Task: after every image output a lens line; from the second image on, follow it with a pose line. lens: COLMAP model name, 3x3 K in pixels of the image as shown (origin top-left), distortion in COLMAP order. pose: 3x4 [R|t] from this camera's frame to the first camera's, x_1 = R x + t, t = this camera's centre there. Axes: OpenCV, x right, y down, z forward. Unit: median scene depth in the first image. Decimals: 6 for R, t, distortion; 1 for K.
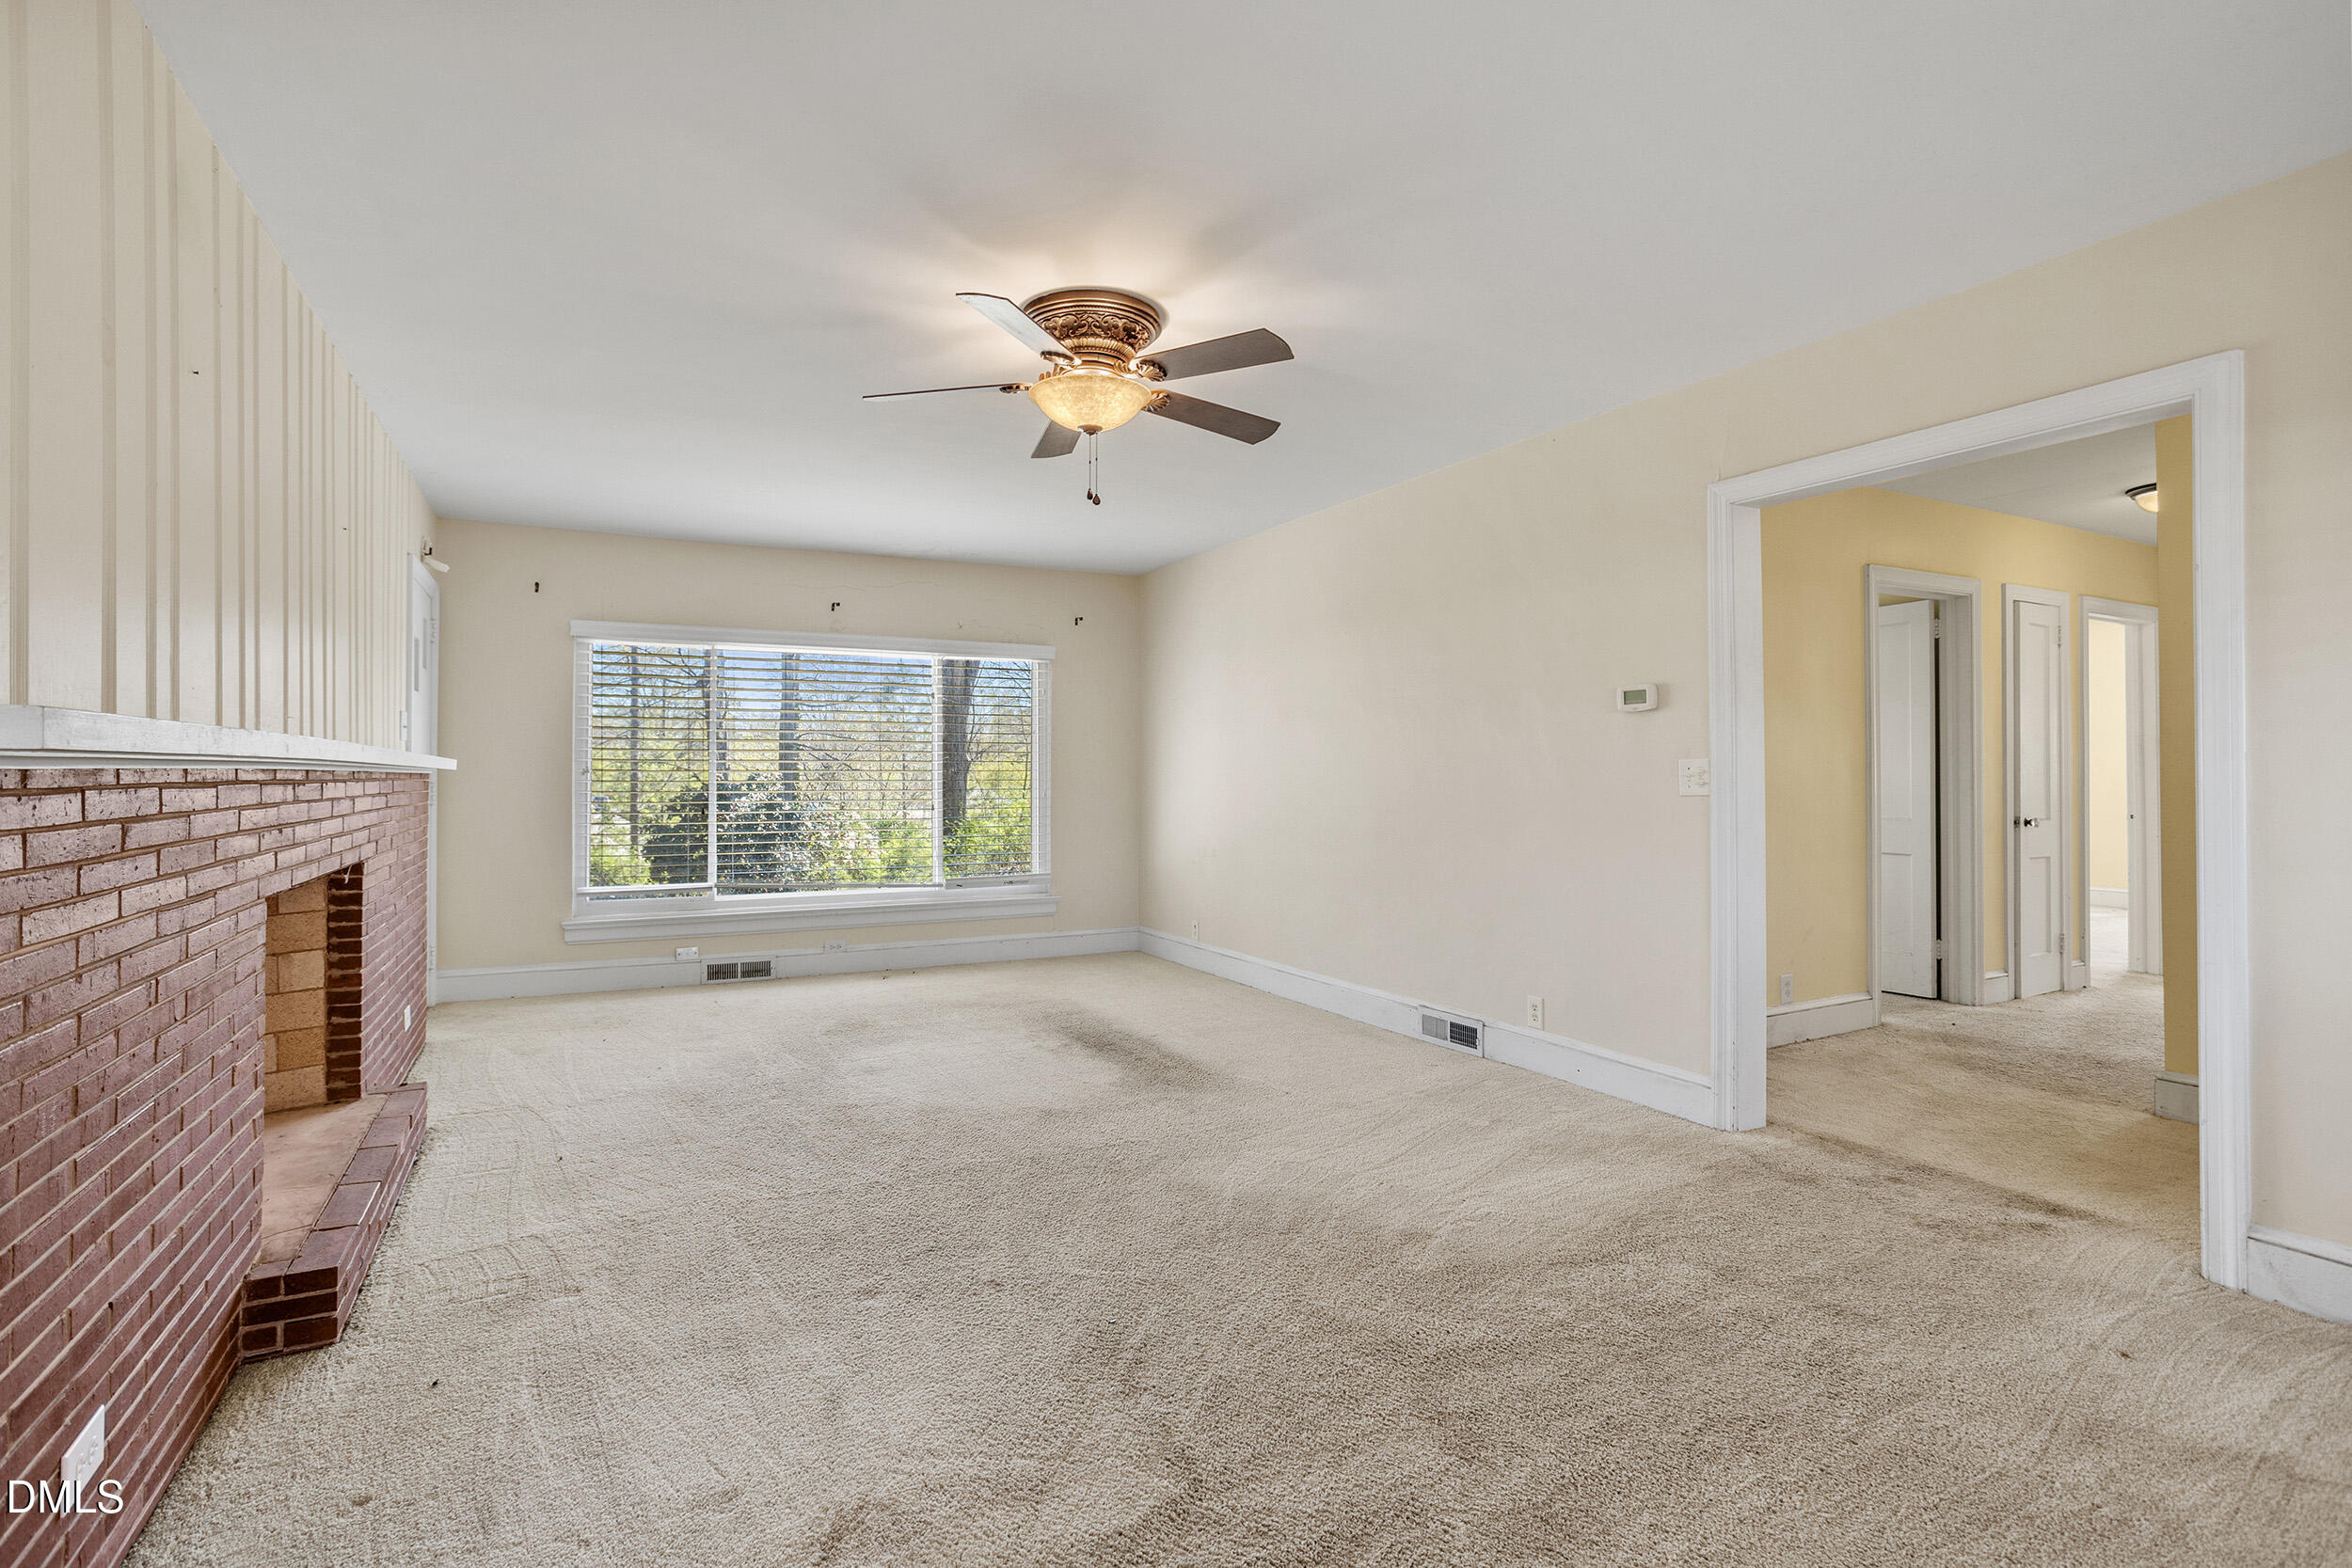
lens RADIAL K [[1158.5, 0, 1193.5], [0, 1158.5, 785.6], [0, 0, 1]] dist [-0.033102, 0.018088]
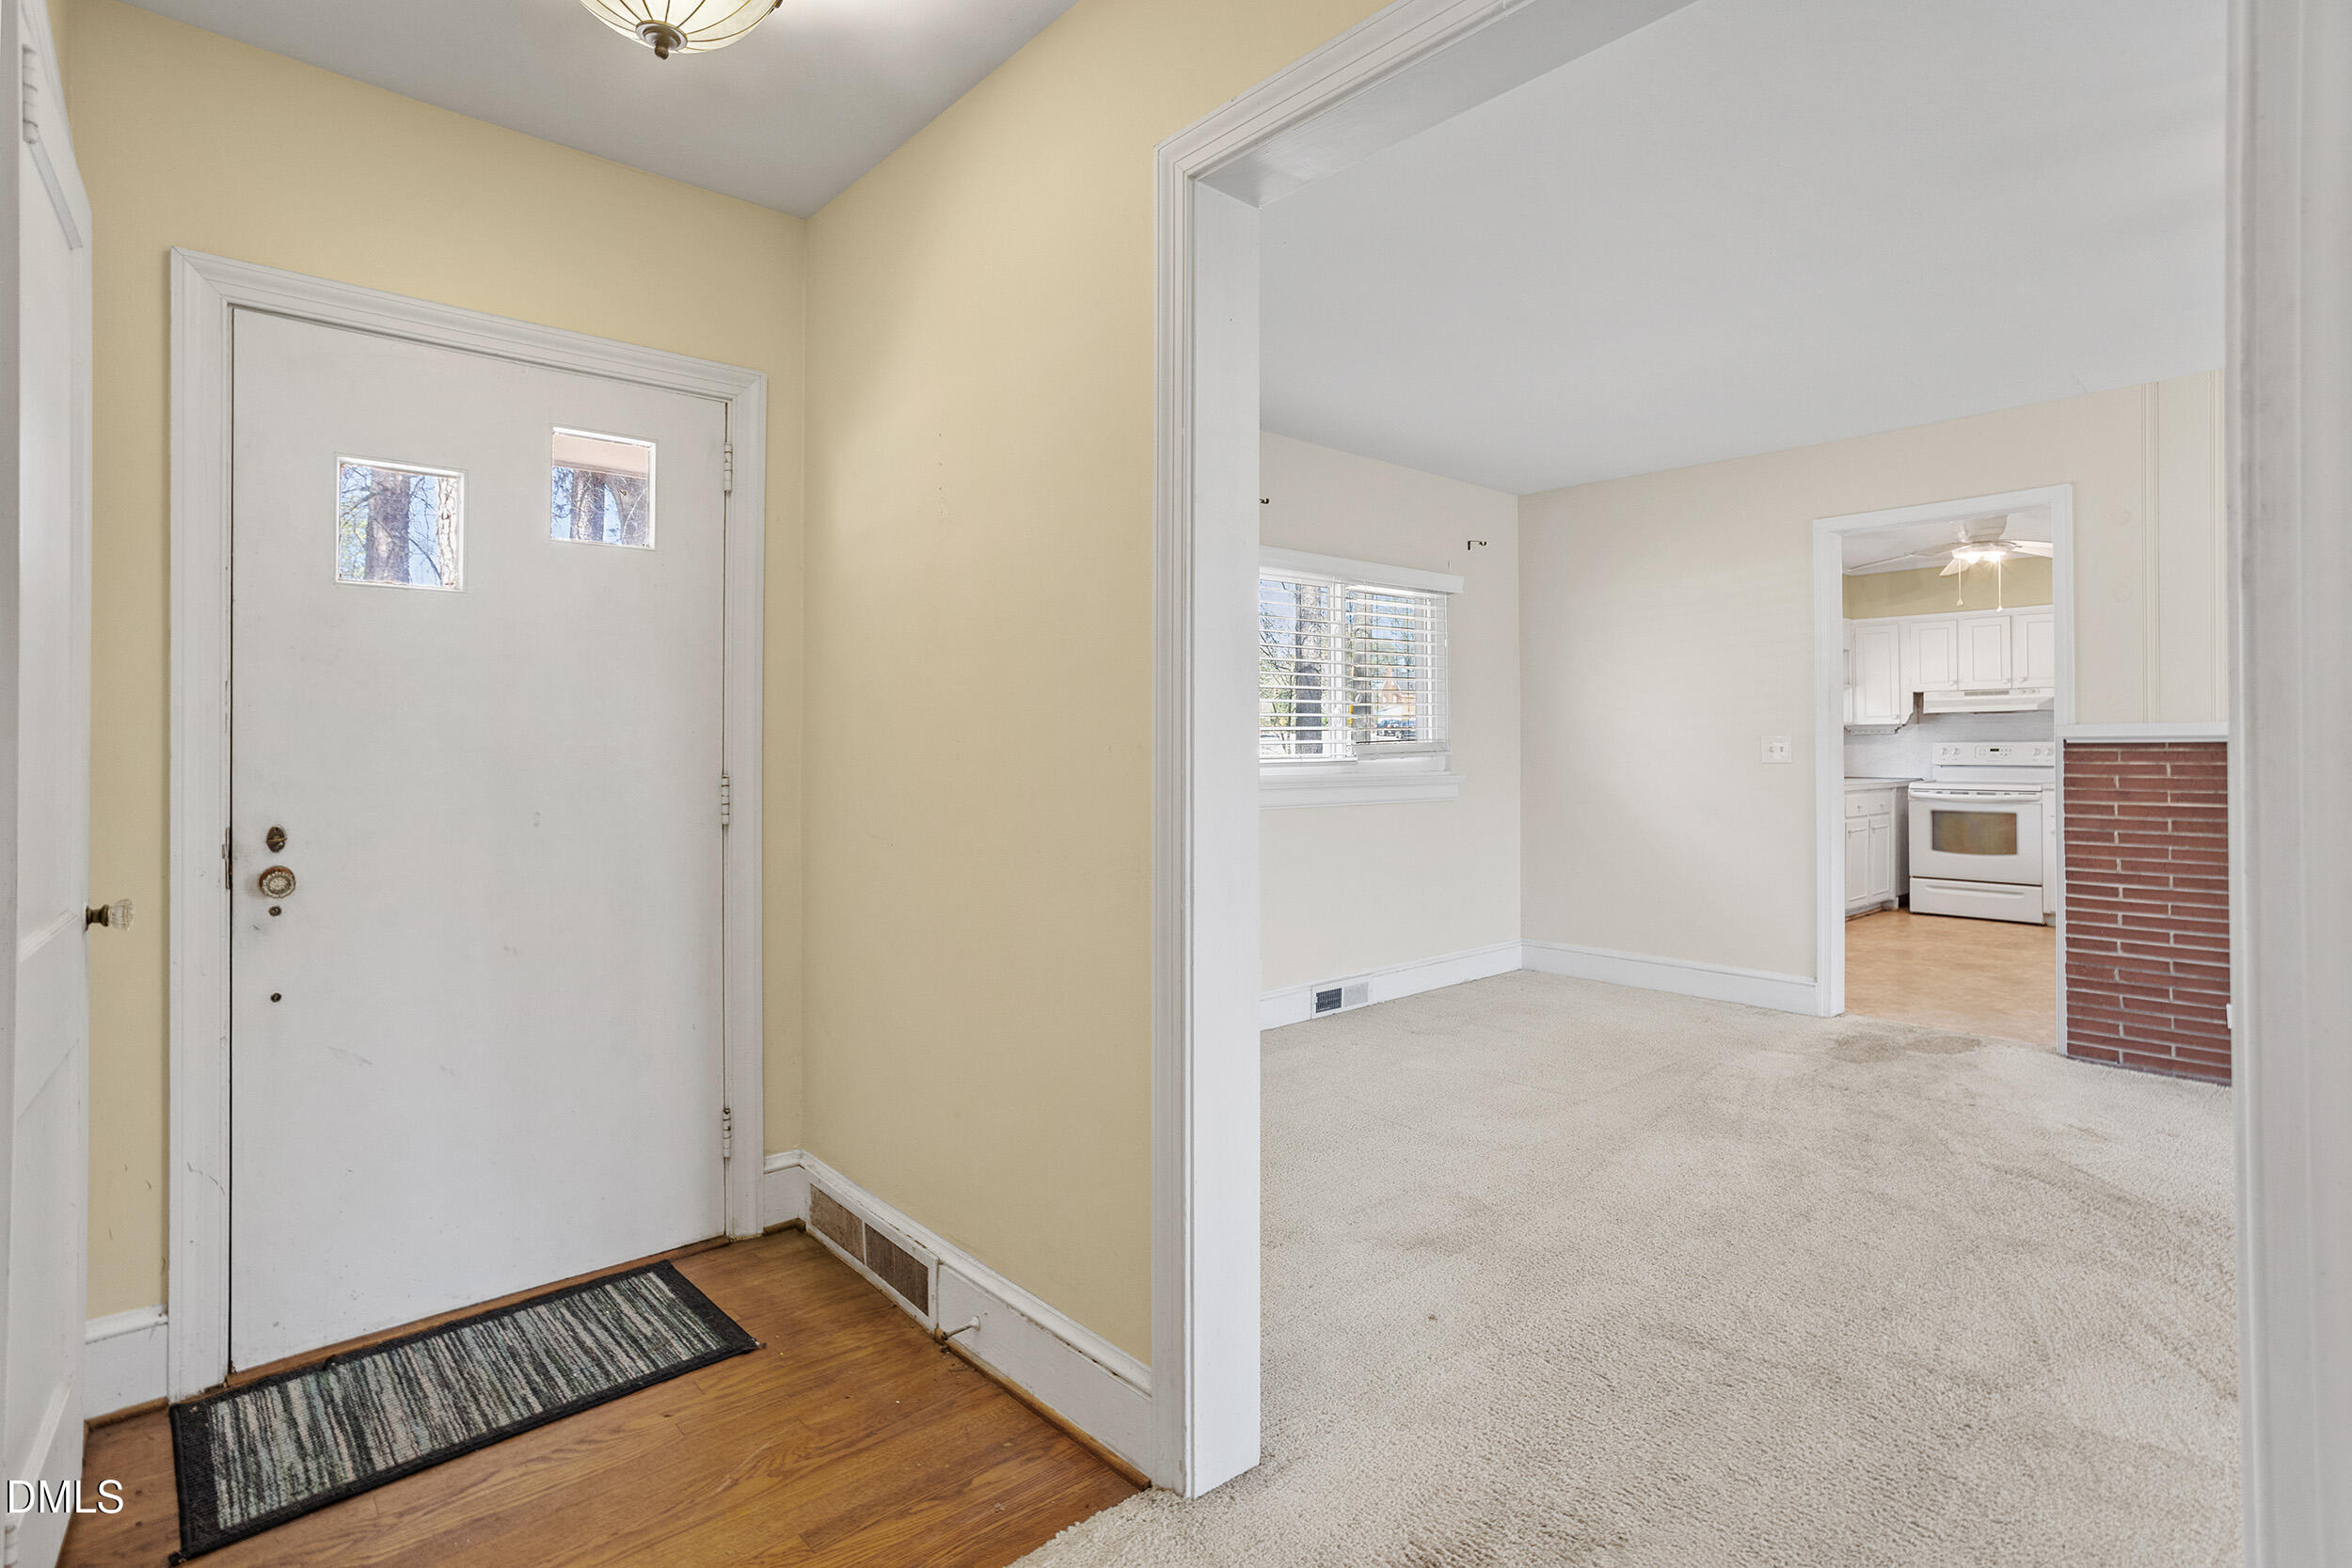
lens RADIAL K [[1158.5, 0, 1185.9], [0, 1158.5, 718.2], [0, 0, 1]] dist [-0.033102, 0.018088]
pose [[-0.971814, -0.008414, -0.235600, 0.728893], [-0.004682, 0.999855, -0.016397, -0.006888], [0.235704, -0.014831, -0.971712, 1.117218]]
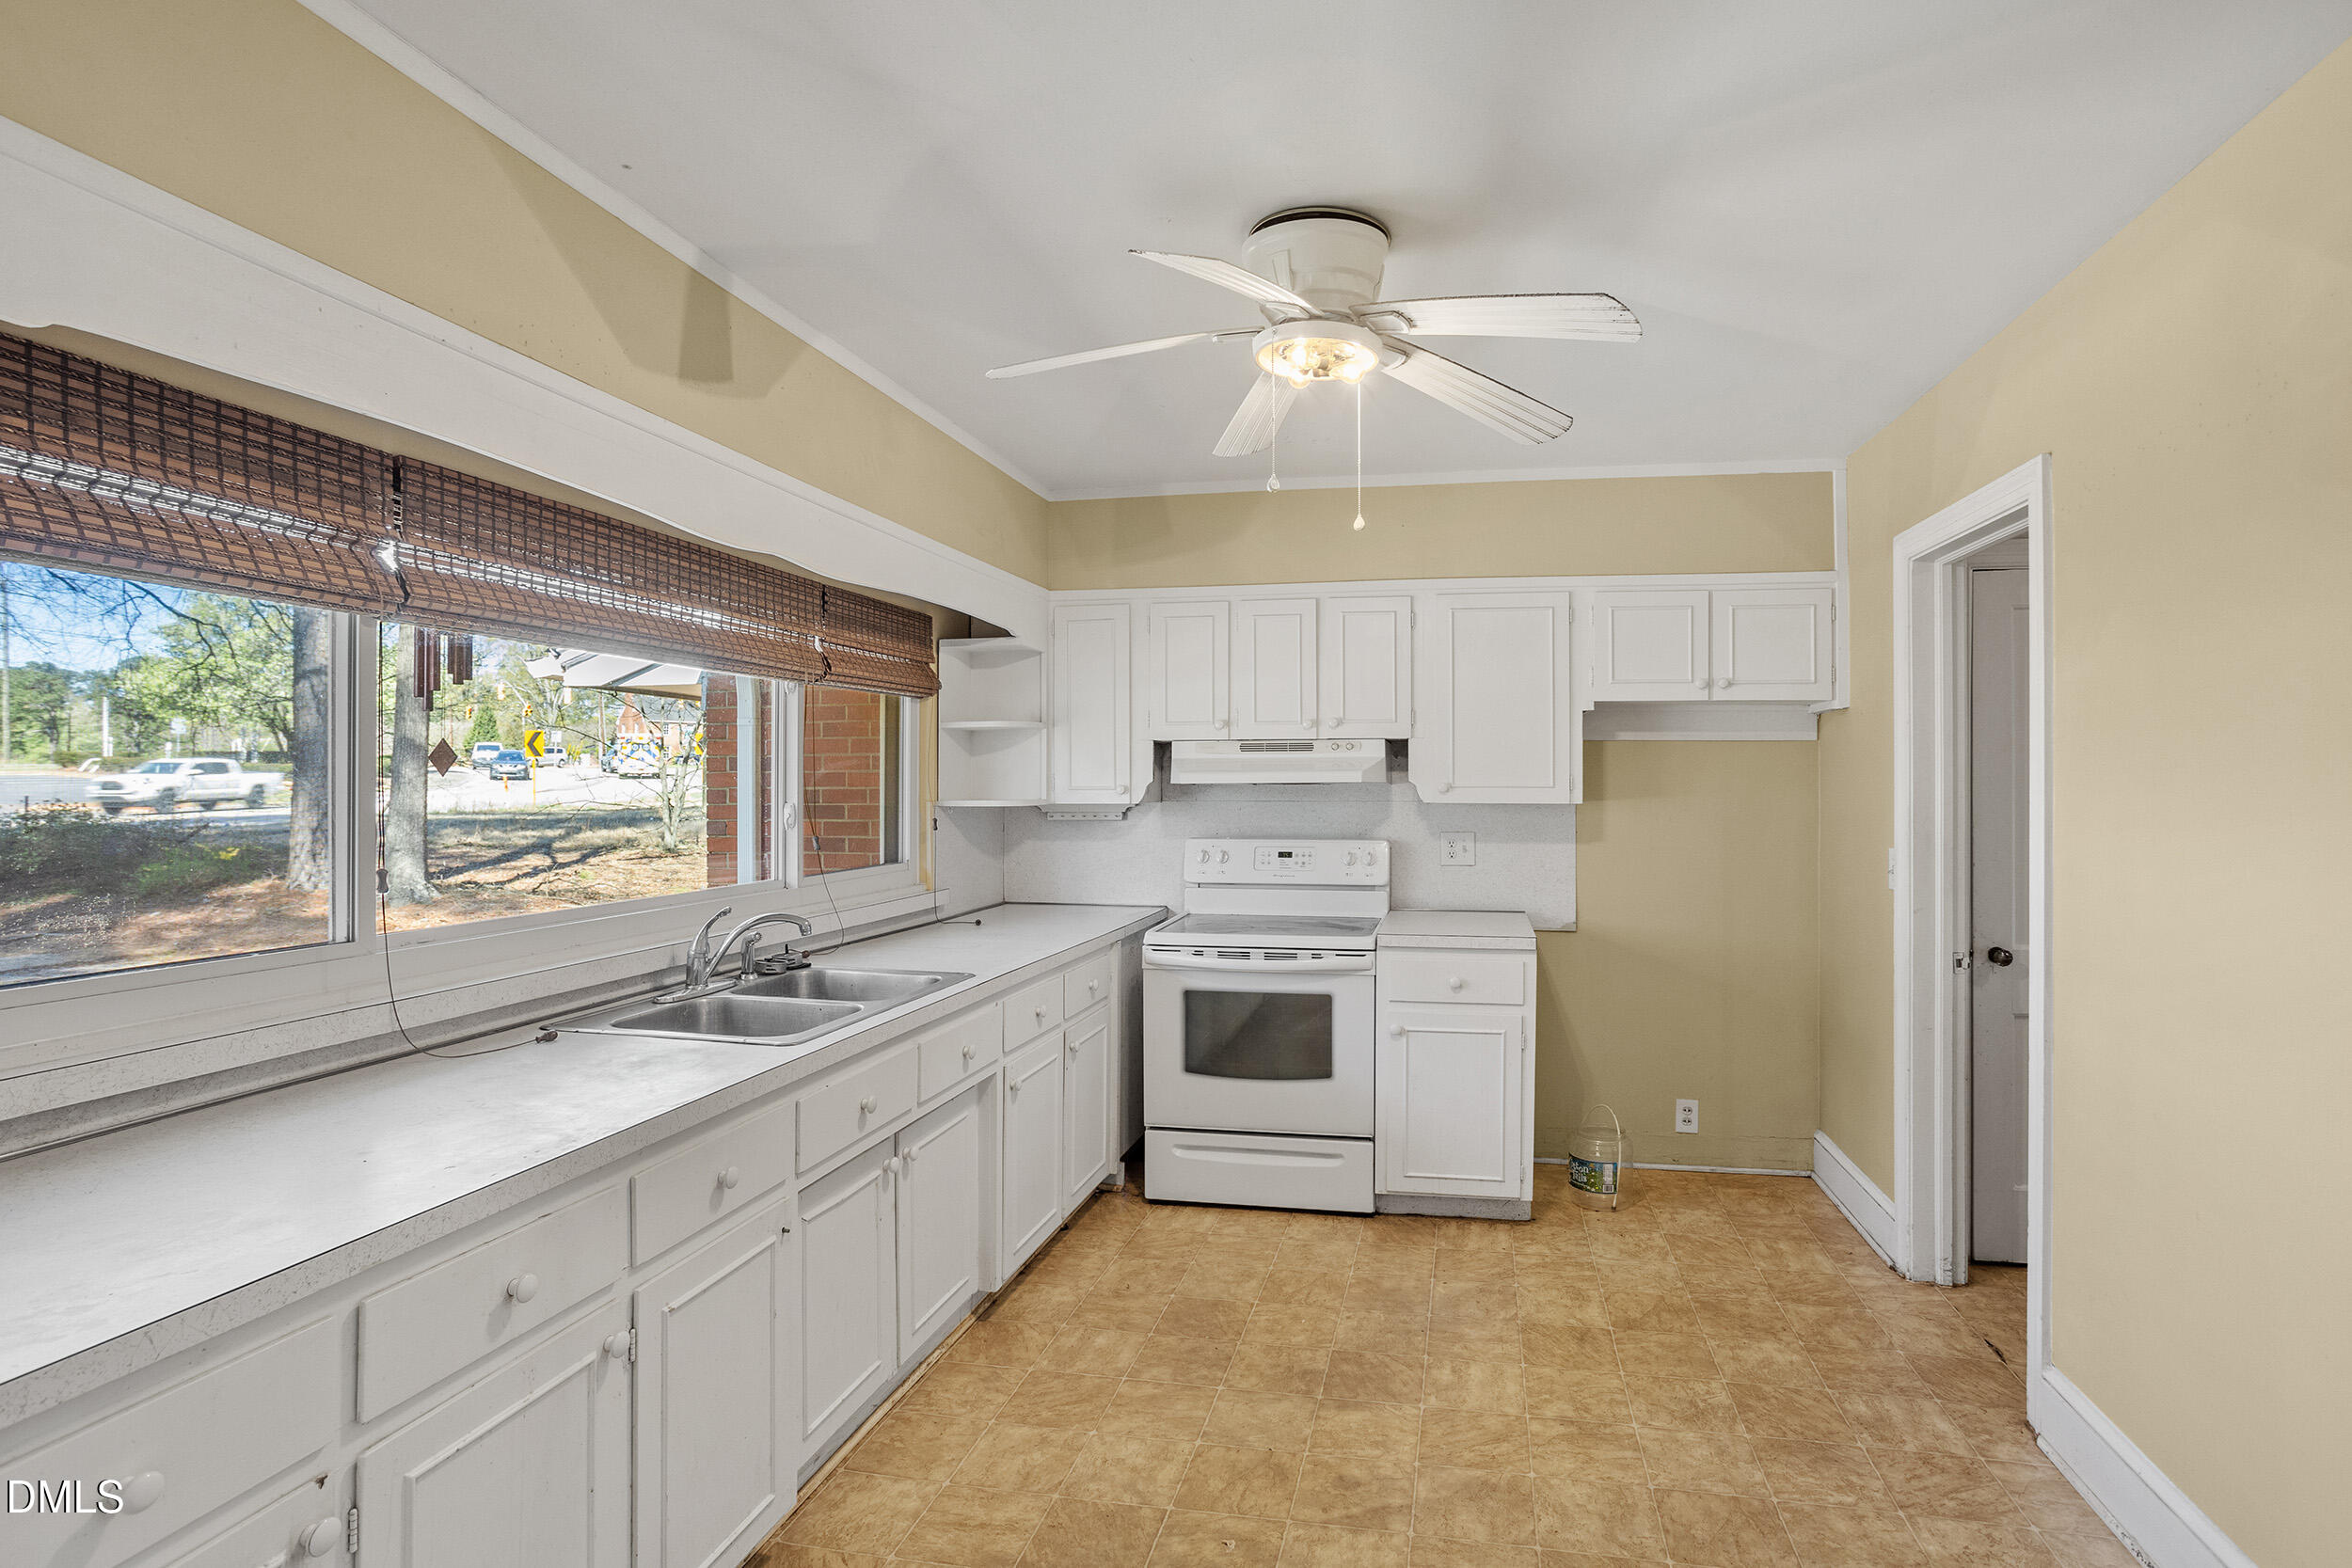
lens RADIAL K [[1158.5, 0, 1280.4], [0, 1158.5, 782.1], [0, 0, 1]] dist [-0.033102, 0.018088]
pose [[-0.618392, 0.005503, -0.785851, -0.269832], [-0.002915, 0.999953, 0.009296, -0.067664], [0.785865, 0.008039, -0.618346, 0.166029]]
